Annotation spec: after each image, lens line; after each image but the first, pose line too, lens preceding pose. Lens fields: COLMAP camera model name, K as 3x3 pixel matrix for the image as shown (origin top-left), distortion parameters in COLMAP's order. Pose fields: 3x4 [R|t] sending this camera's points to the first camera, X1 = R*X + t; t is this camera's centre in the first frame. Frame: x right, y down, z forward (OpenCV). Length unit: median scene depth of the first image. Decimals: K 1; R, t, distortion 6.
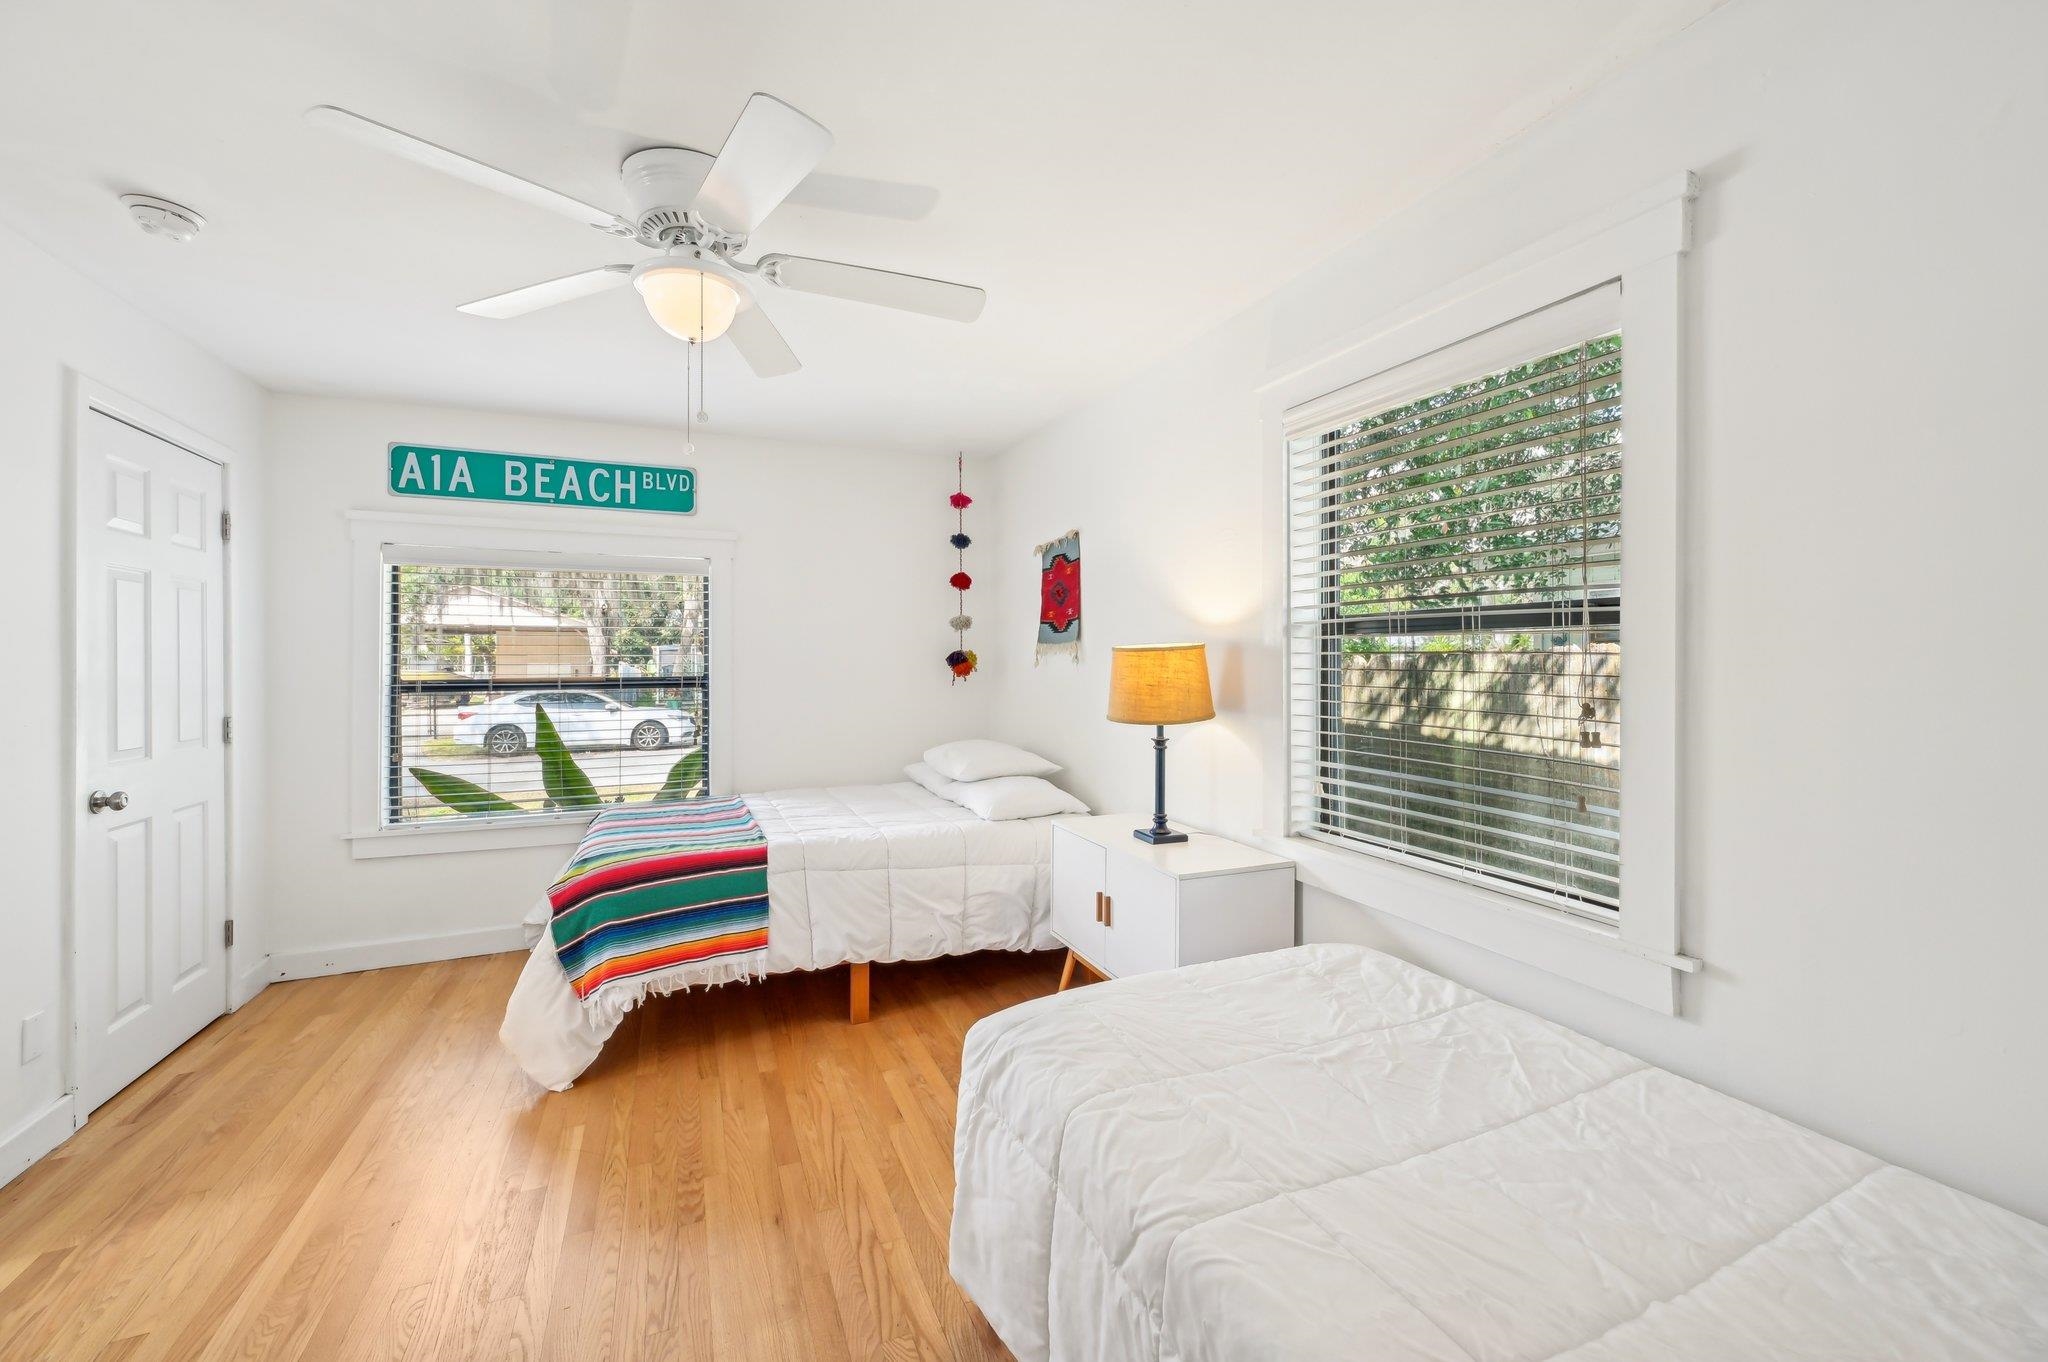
lens RADIAL K [[816.9, 0, 1023.6], [0, 816.9, 668.9], [0, 0, 1]] dist [0.002219, -0.001321]
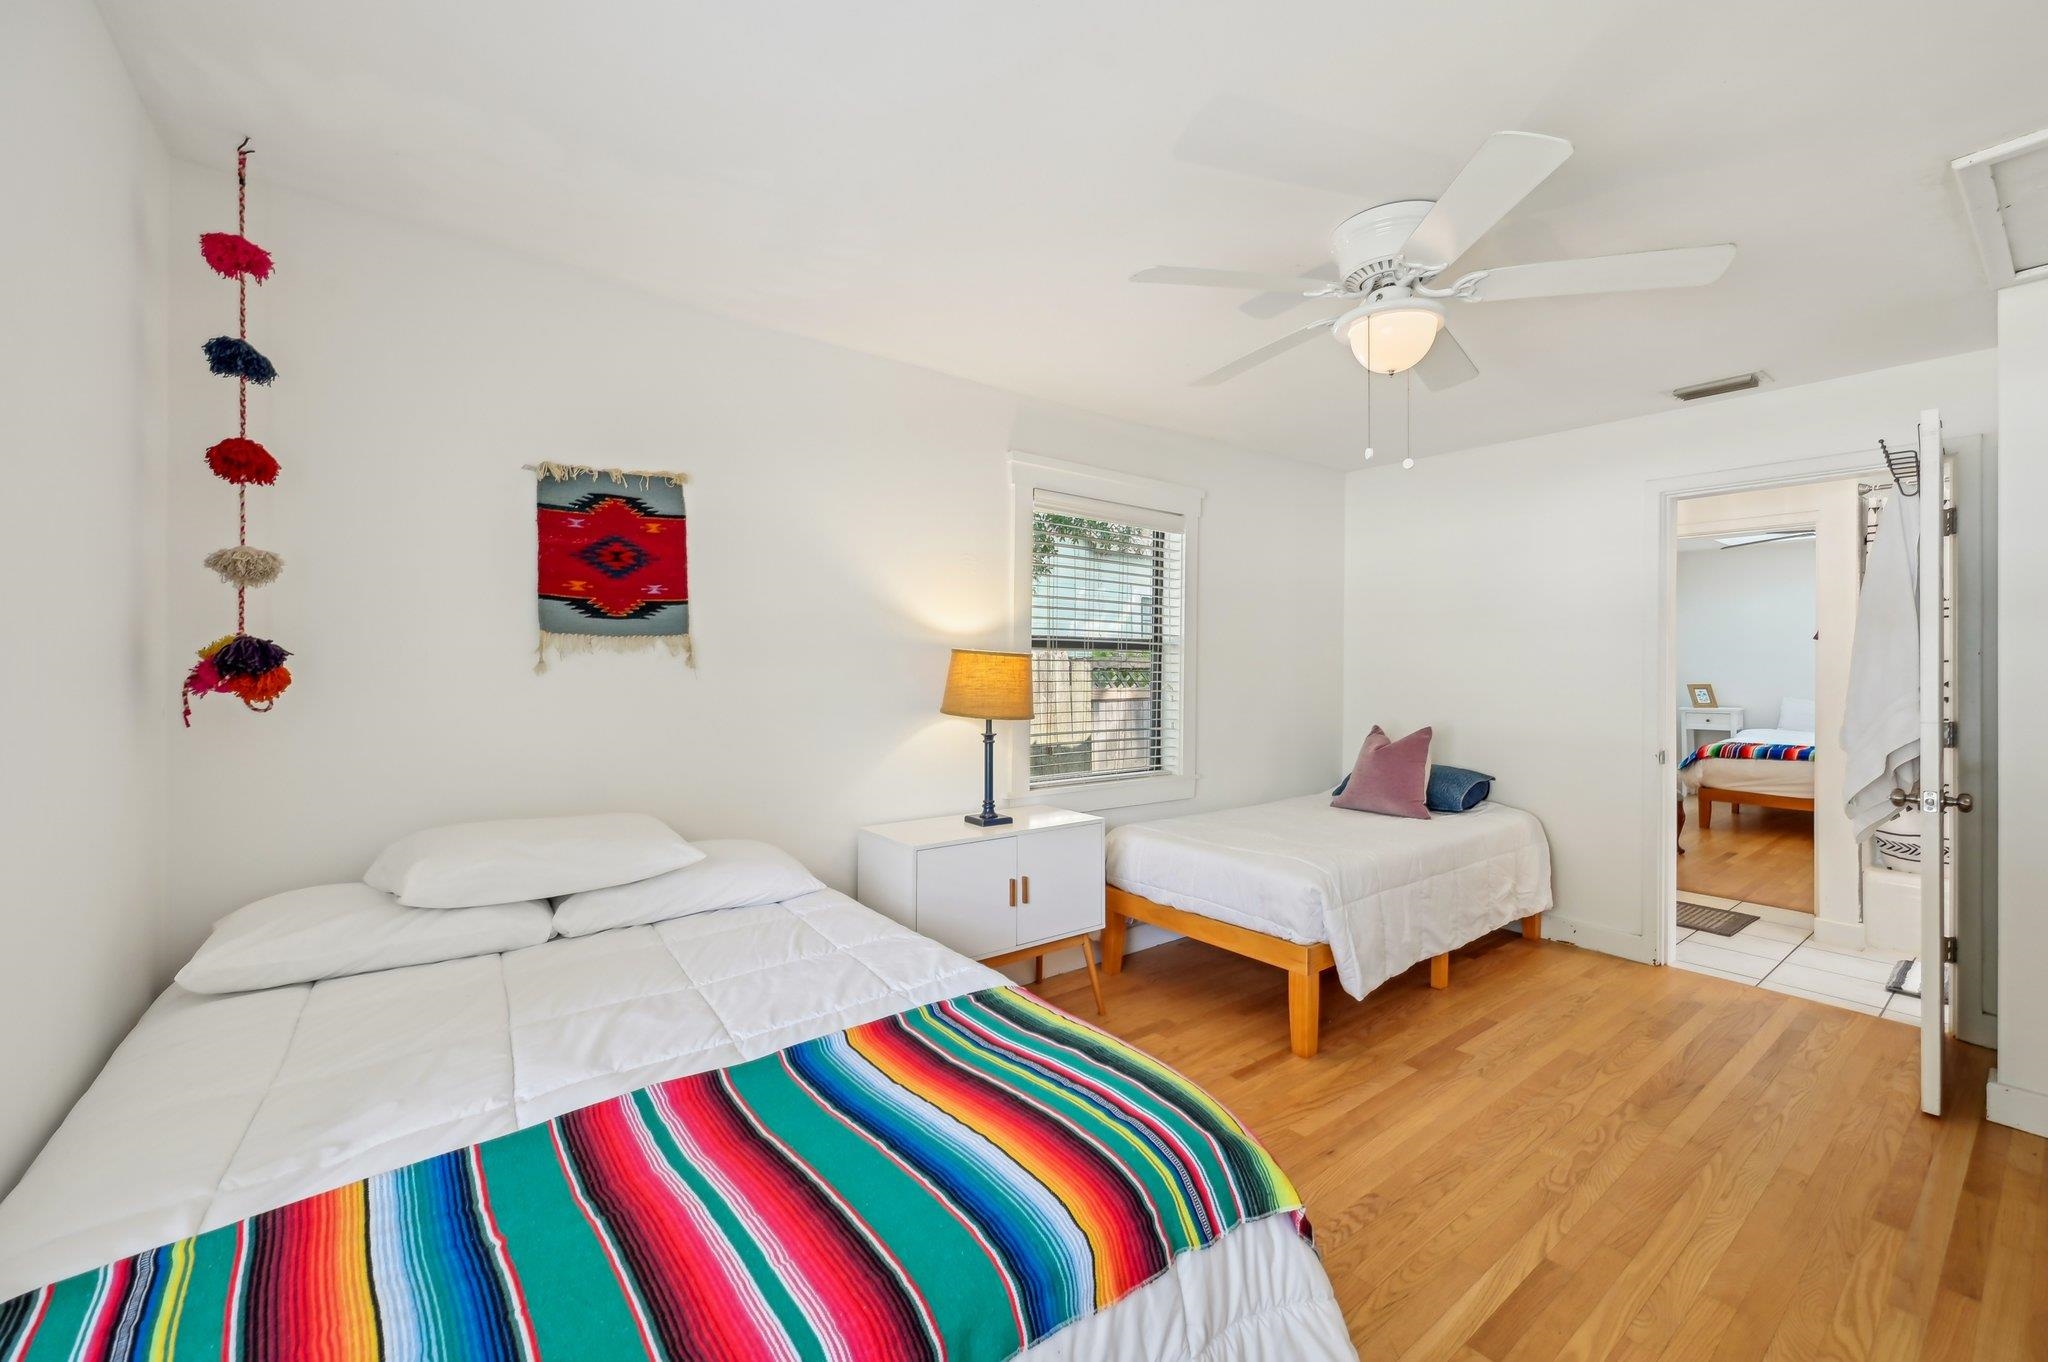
lens RADIAL K [[816.9, 0, 1032.9], [0, 816.9, 677.2], [0, 0, 1]] dist [0.002219, -0.001321]
pose [[-0.246092, -0.015511, 0.969122, -0.672979], [0.004808, 0.999840, 0.017223, -0.008615], [-0.969234, 0.008898, -0.245978, 0.869337]]
